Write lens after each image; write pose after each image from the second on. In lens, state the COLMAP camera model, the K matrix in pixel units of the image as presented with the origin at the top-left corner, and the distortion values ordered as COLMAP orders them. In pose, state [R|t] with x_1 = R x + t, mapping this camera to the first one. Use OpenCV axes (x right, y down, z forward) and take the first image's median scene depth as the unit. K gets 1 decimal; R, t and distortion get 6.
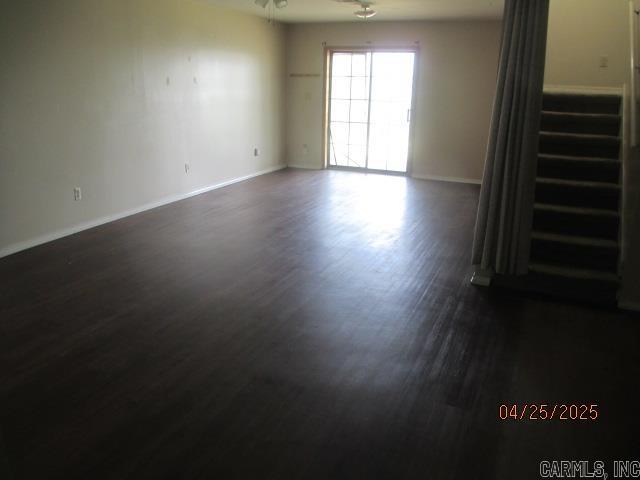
lens RADIAL K [[527.1, 0, 320.0], [0, 527.1, 240.0], [0, 0, 1]] dist [-0.032106, 0.006589]
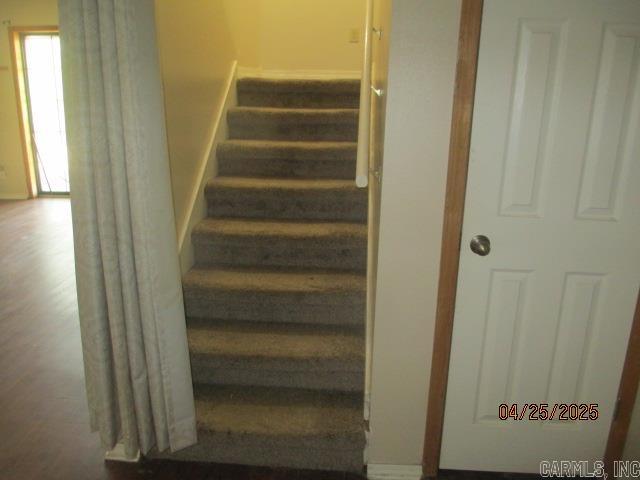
lens RADIAL K [[527.1, 0, 320.0], [0, 527.1, 240.0], [0, 0, 1]] dist [-0.032106, 0.006589]
pose [[0.945825, -0.108695, 0.305943, 0.158838], [0.107655, 0.993981, 0.020325, -0.051453], [-0.306310, 0.013712, 0.951833, 0.207248]]
